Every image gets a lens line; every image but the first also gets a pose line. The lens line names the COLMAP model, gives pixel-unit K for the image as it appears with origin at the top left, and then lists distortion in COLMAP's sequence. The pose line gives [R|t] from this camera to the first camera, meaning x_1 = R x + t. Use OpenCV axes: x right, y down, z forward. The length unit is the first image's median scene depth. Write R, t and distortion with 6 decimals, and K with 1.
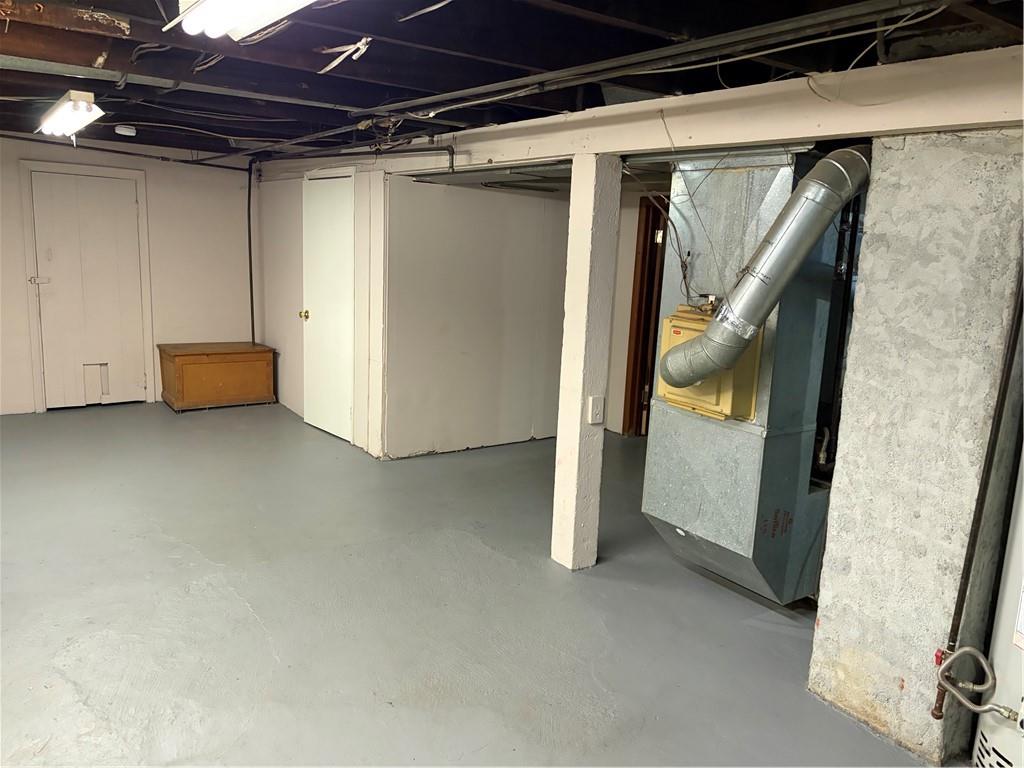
lens RADIAL K [[779.5, 0, 512.0], [0, 779.5, 384.0], [0, 0, 1]] dist [0.120817, -0.171751]
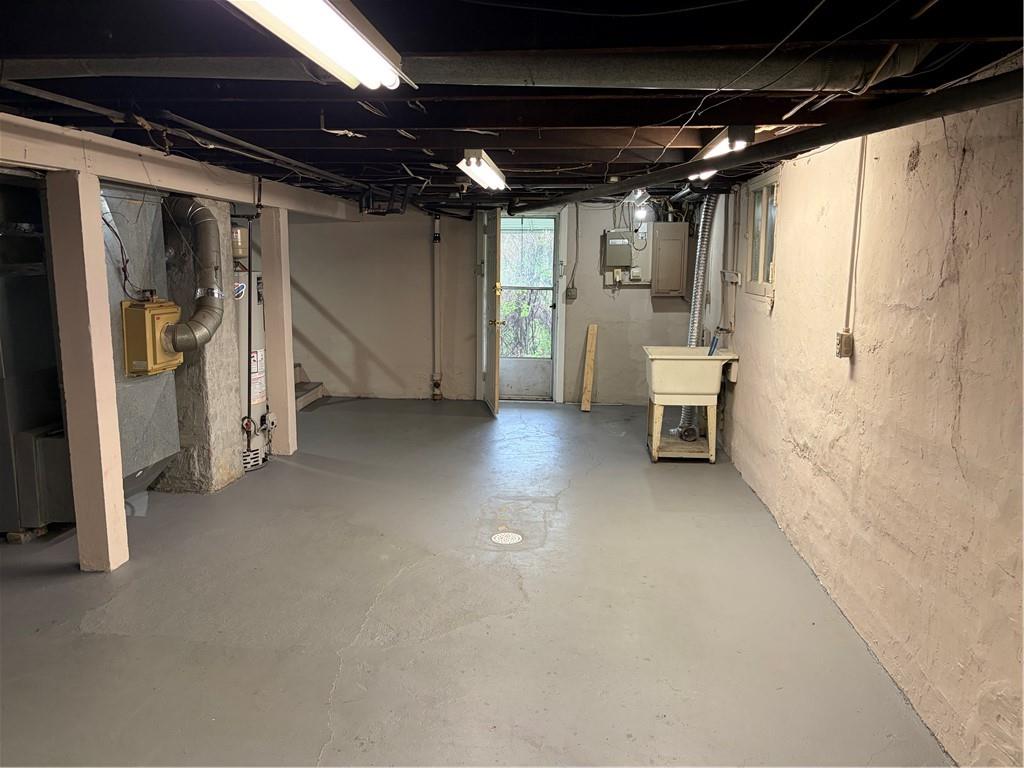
lens RADIAL K [[779.5, 0, 512.0], [0, 779.5, 384.0], [0, 0, 1]] dist [0.120817, -0.171751]
pose [[-0.743650, -0.156488, 0.649997, -1.165917], [0.081492, 0.943755, 0.320445, -0.349146], [-0.663584, 0.291269, -0.689071, 1.568057]]
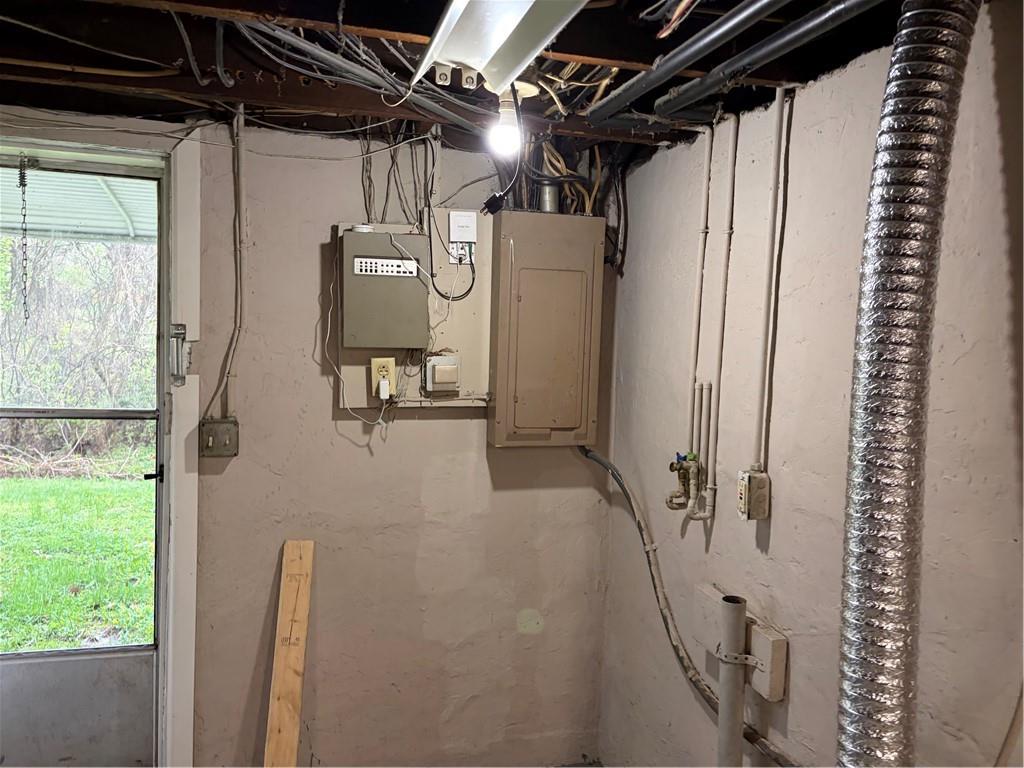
lens RADIAL K [[779.5, 0, 512.0], [0, 779.5, 384.0], [0, 0, 1]] dist [0.120817, -0.171751]
pose [[-0.929221, -0.107086, 0.353667, -0.679536], [-0.009245, 0.963527, 0.267453, -0.207418], [-0.369408, 0.245253, -0.896319, 0.908691]]
